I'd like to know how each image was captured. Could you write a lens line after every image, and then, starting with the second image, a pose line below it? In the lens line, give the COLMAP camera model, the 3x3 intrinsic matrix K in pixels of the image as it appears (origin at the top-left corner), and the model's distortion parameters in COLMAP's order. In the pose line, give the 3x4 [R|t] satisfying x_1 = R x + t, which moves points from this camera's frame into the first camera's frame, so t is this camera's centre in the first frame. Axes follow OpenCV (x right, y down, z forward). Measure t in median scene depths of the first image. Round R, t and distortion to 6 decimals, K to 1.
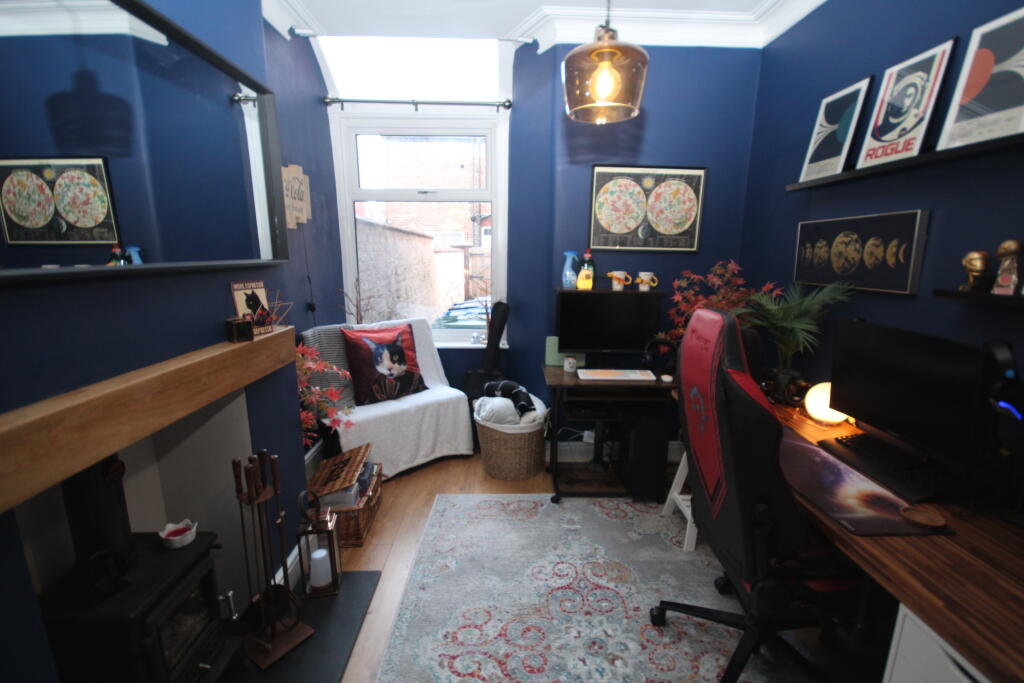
lens RADIAL K [[487.6, 0, 512.0], [0, 487.6, 341.5], [0, 0, 1]] dist [-0.000187, -0.000647]
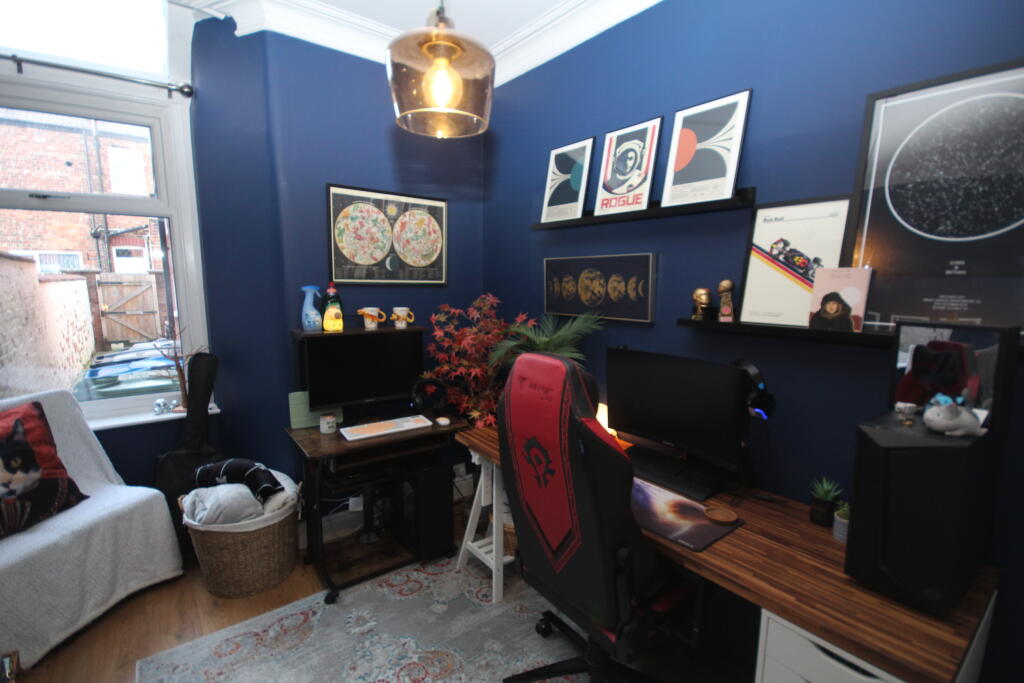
lens RADIAL K [[476.7, 0, 512.0], [0, 476.7, 341.5], [0, 0, 1]] dist [0.016458, -0.015049]
pose [[0.794596, -0.084959, 0.601165, -0.105844], [0.111272, 0.993768, -0.006631, -0.050783], [-0.596855, 0.072161, 0.799098, 0.168892]]
